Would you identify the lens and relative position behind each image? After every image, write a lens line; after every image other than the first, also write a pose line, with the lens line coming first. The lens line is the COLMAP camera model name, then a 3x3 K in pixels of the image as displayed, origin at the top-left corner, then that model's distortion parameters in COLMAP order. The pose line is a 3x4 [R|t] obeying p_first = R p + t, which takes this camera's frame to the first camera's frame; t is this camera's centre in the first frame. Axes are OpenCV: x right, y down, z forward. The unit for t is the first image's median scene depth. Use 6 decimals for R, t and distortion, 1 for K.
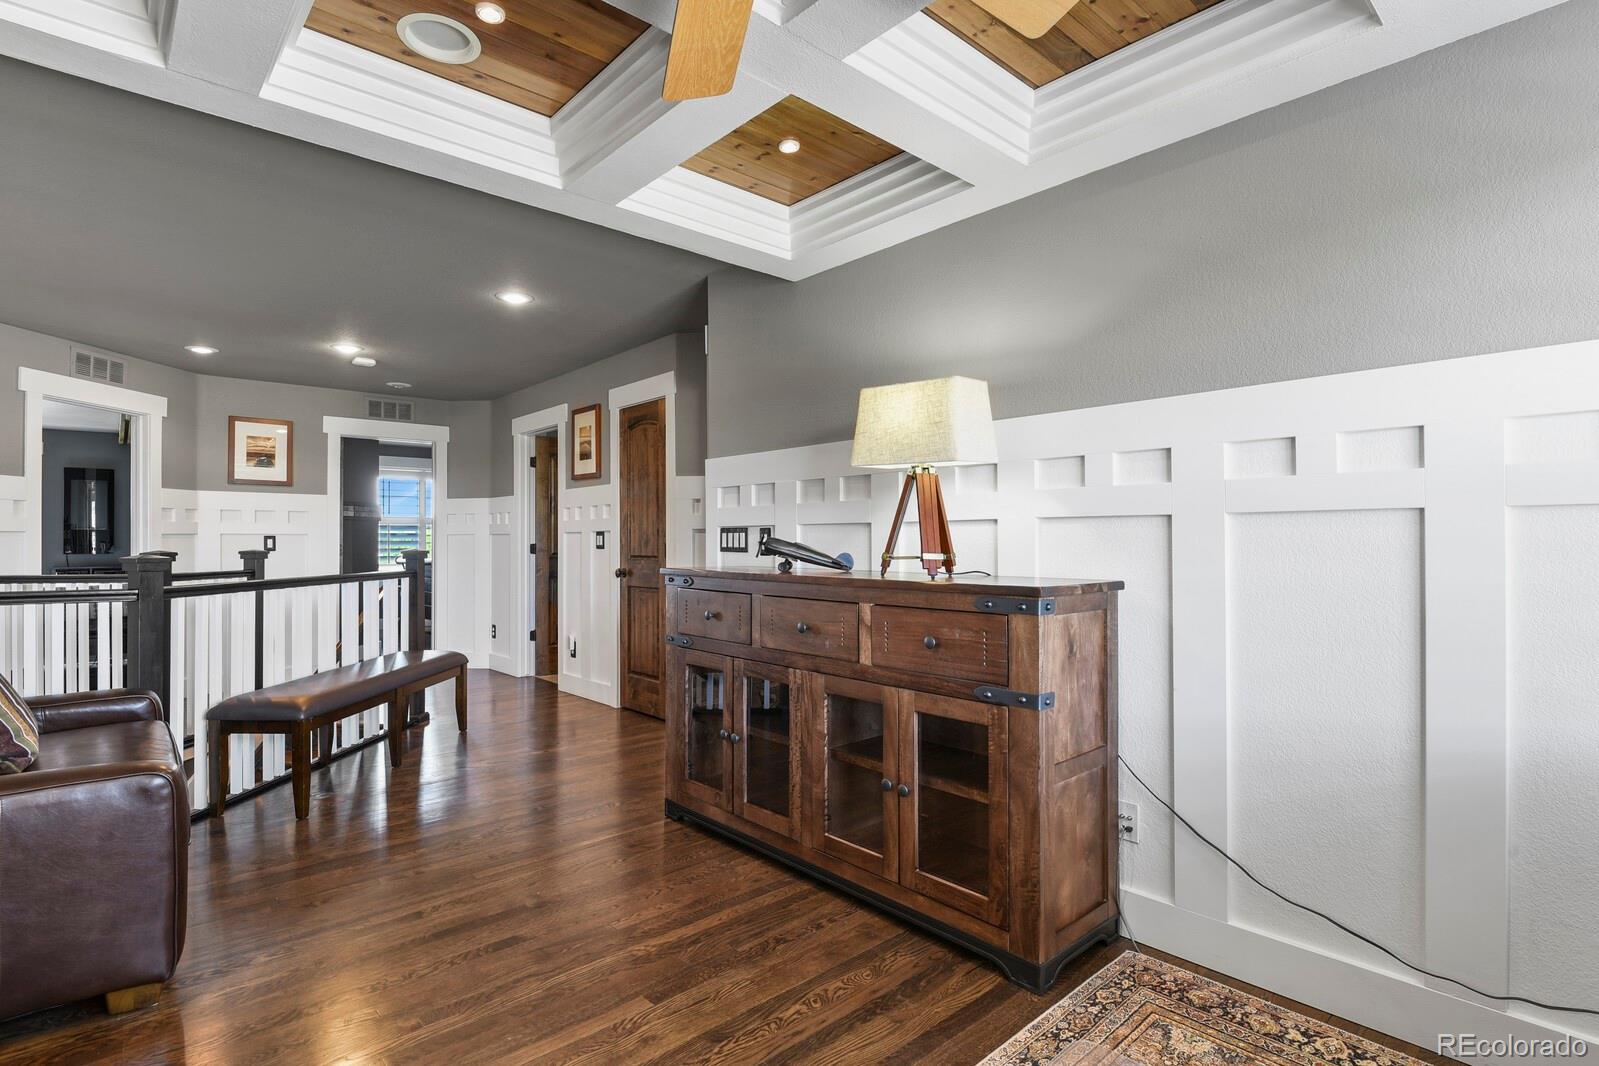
lens RADIAL K [[790.7, 0, 793.2], [0, 790.7, 532.5], [0, 0, 1]] dist [-0.012198, -0.004289]
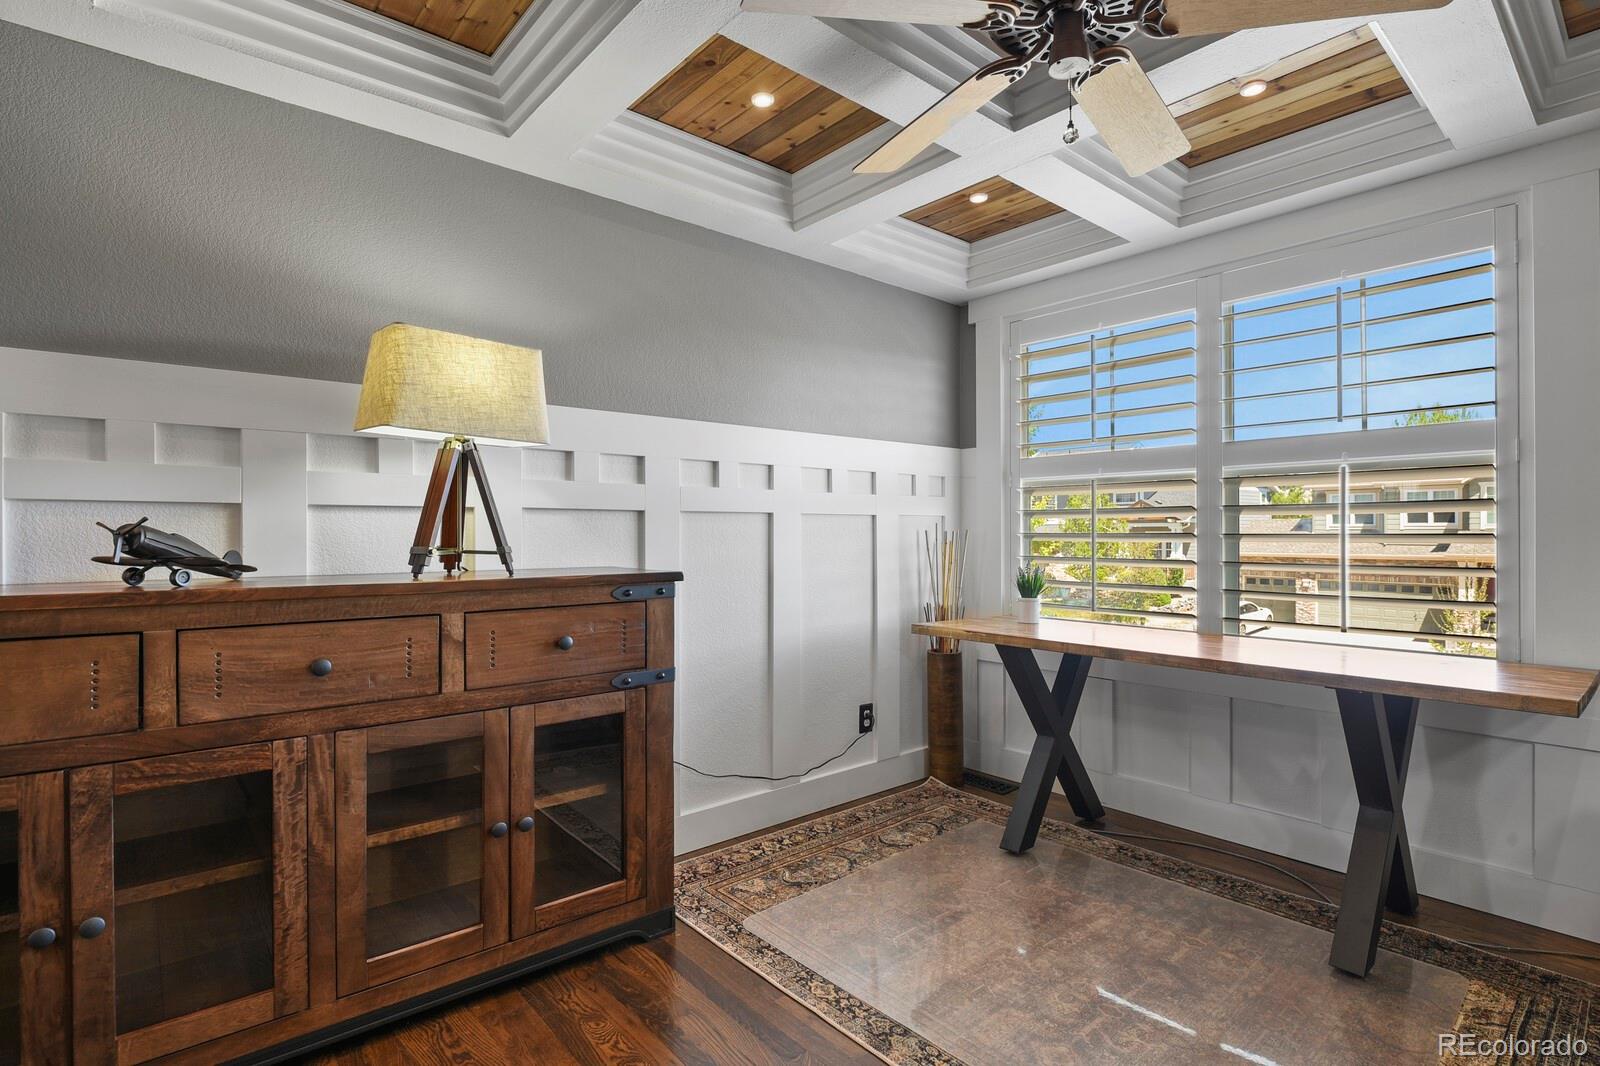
lens RADIAL K [[791.2, 0, 795.5], [0, 791.2, 534.9], [0, 0, 1]] dist [-0.012198, -0.004289]
pose [[0.010930, -0.000720, 0.999940, -0.716123], [-0.010048, 0.999949, 0.000830, 0.010921], [-0.999890, -0.010056, 0.010923, 0.709445]]
